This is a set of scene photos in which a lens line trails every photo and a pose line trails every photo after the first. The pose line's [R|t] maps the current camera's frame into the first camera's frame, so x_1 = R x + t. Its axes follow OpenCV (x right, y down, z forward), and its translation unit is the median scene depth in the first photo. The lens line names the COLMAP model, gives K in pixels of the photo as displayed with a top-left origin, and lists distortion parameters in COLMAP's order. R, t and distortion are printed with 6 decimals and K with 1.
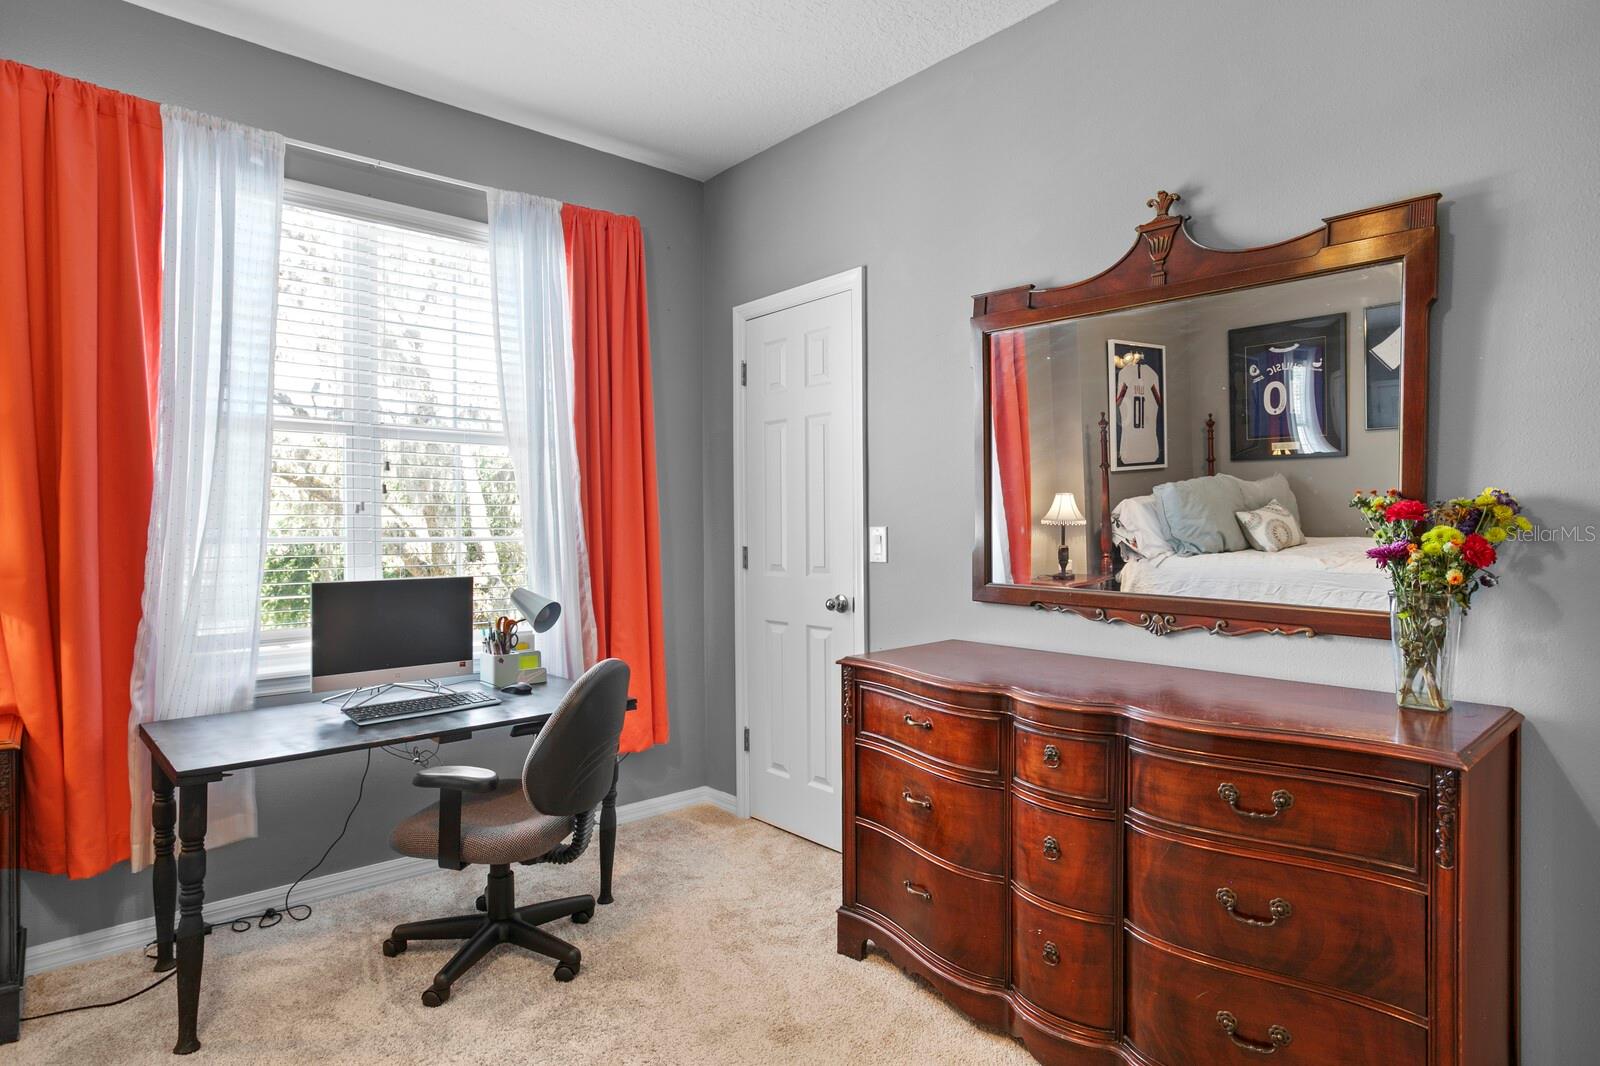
lens RADIAL K [[863.5, 0, 796.2], [0, 863.5, 528.9], [0, 0, 1]] dist [0.008003, 0.001209]
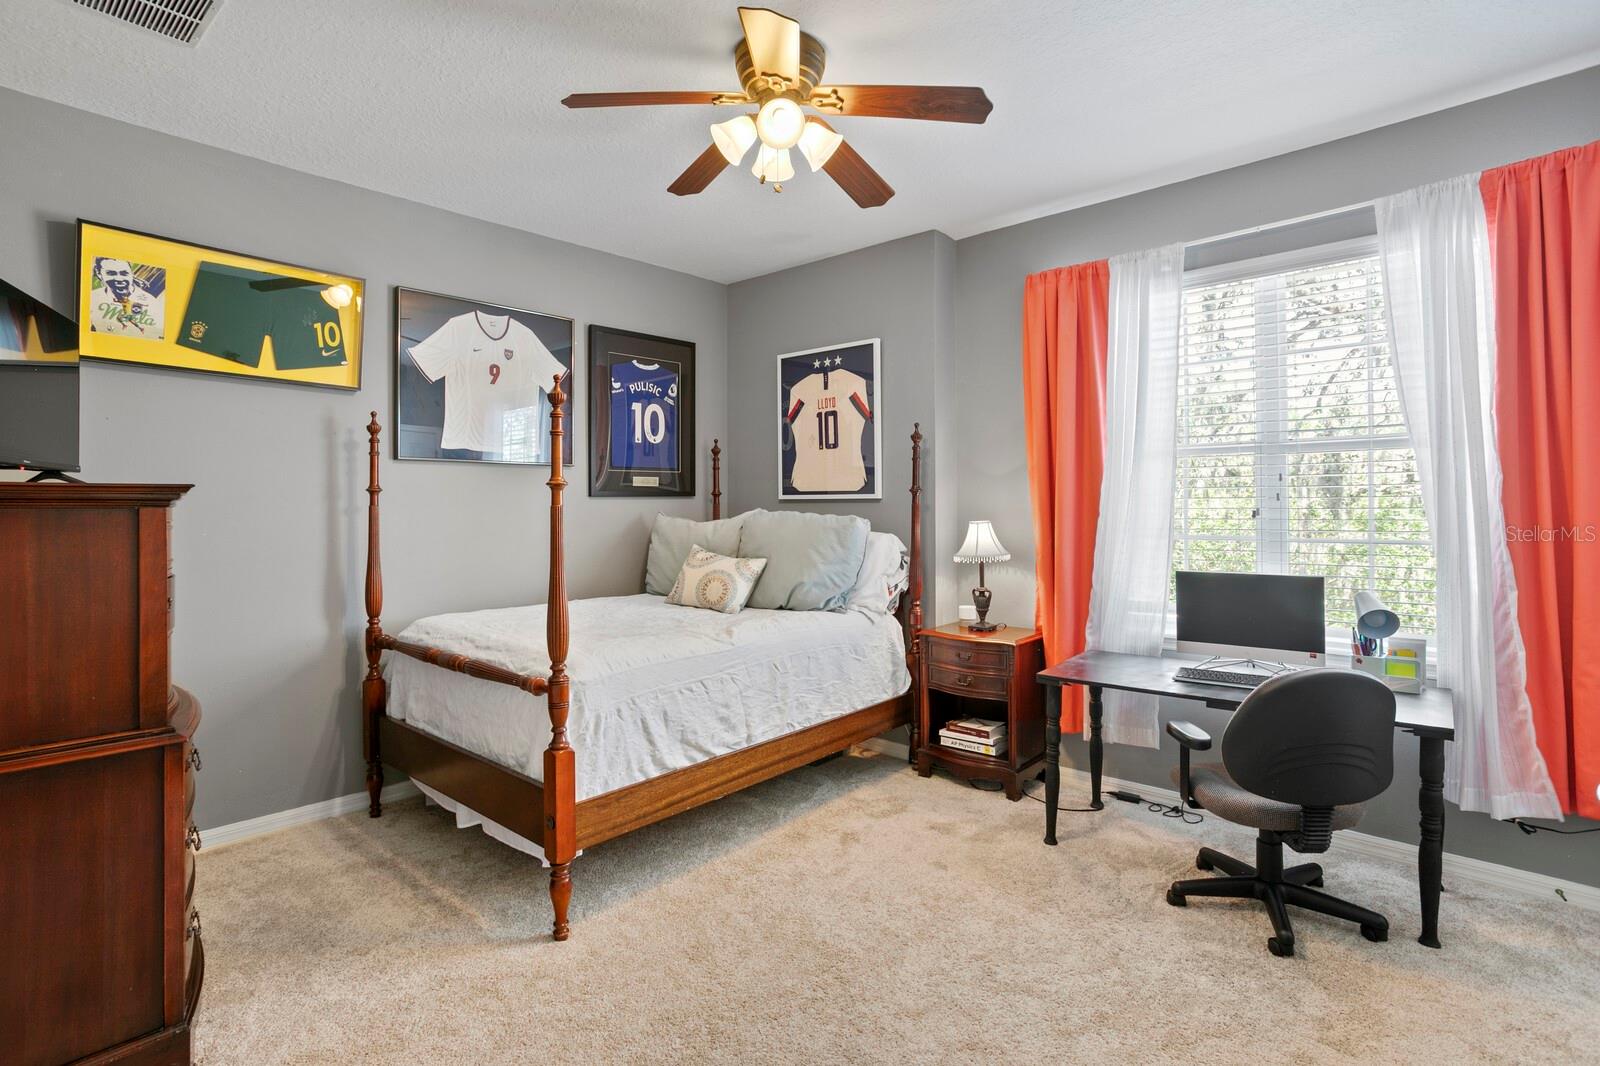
lens RADIAL K [[766.4, 0, 810.5], [0, 766.4, 509.5], [0, 0, 1]] dist [0.002844, 0.000554]
pose [[0.154428, -0.007045, -0.987979, 0.534171], [-0.006566, 0.999945, -0.008156, -0.019219], [0.987982, 0.007747, 0.154373, 0.247676]]
